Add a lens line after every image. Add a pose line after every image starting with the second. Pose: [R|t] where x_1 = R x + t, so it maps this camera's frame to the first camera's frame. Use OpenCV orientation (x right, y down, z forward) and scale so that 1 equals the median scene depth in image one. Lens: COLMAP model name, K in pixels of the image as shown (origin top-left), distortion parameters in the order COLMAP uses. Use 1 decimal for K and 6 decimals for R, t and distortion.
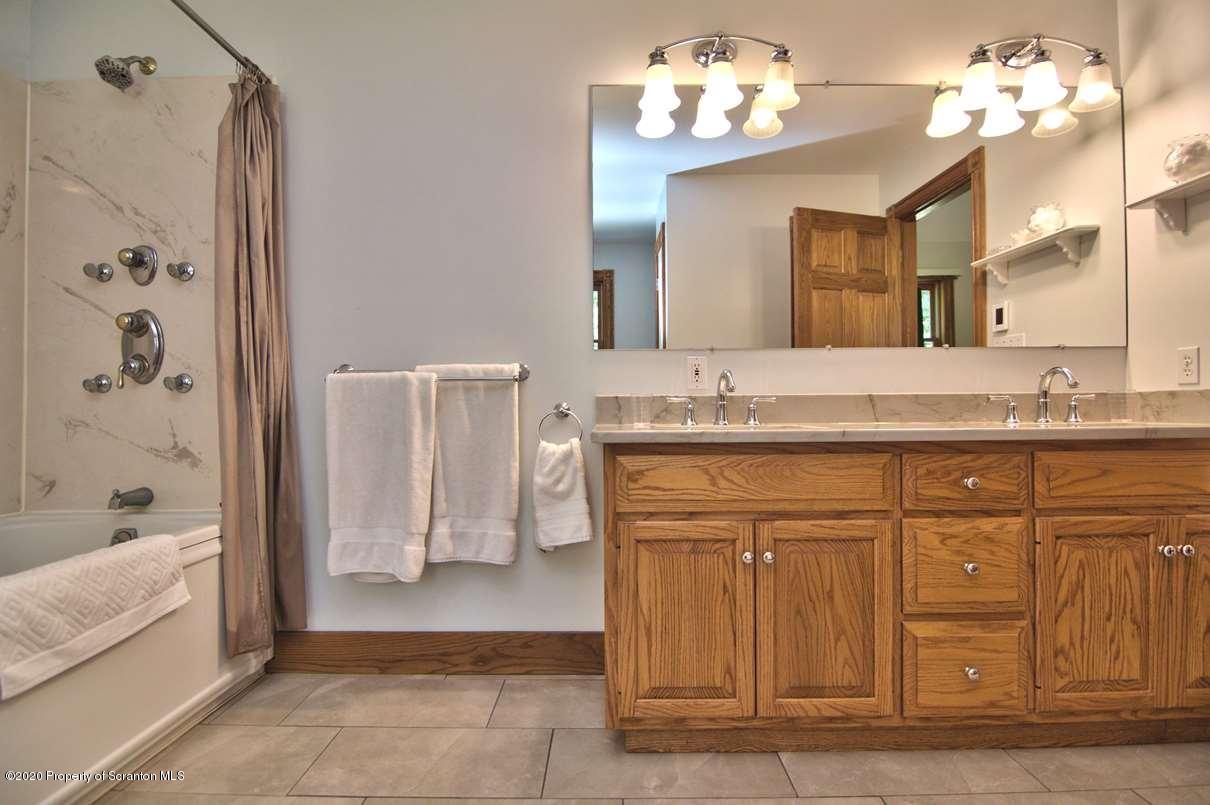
lens RADIAL K [[585.2, 0, 607.8], [0, 585.2, 401.0], [0, 0, 1]] dist [-0.010655, -0.008009]
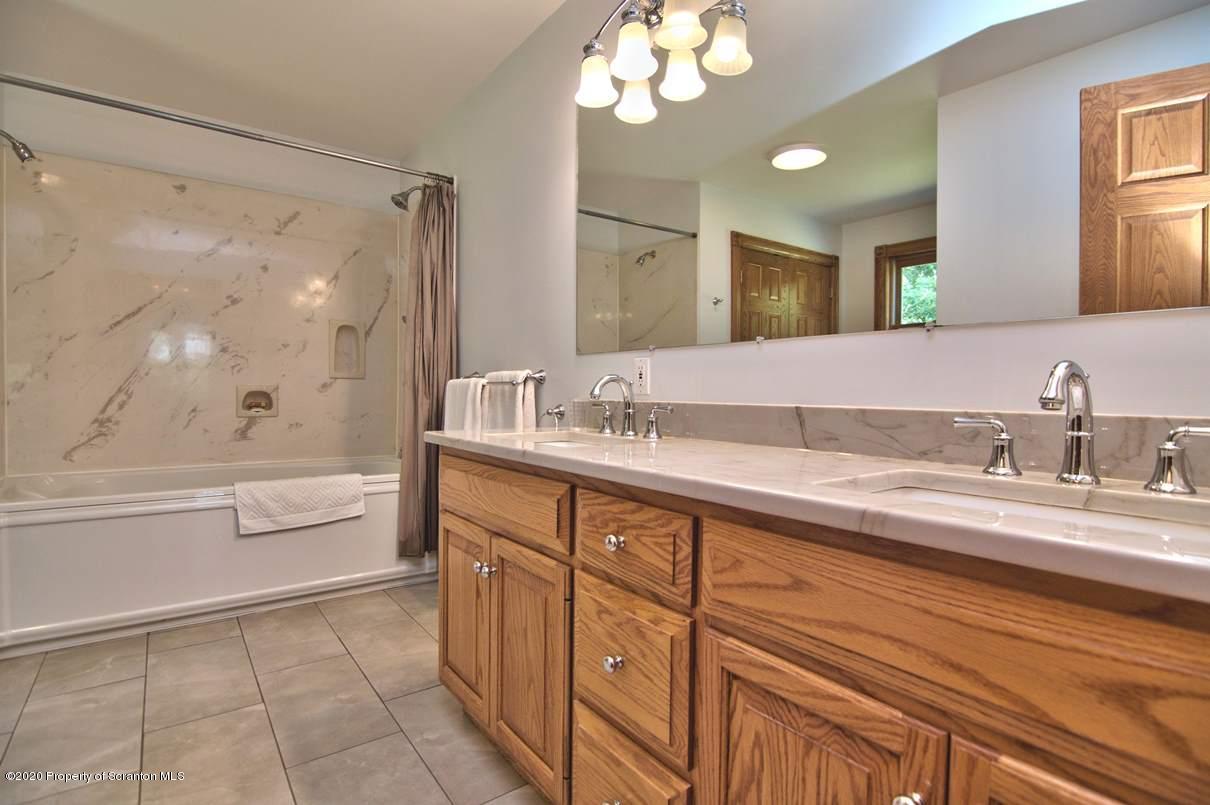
lens RADIAL K [[585.2, 0, 605.3], [0, 585.2, 402.9], [0, 0, 1]] dist [-0.010655, -0.008009]
pose [[0.604531, 0.029582, -0.796032, 1.152974], [-0.008407, 0.999492, 0.030758, -0.046974], [0.796537, -0.011902, 0.604473, 0.561839]]
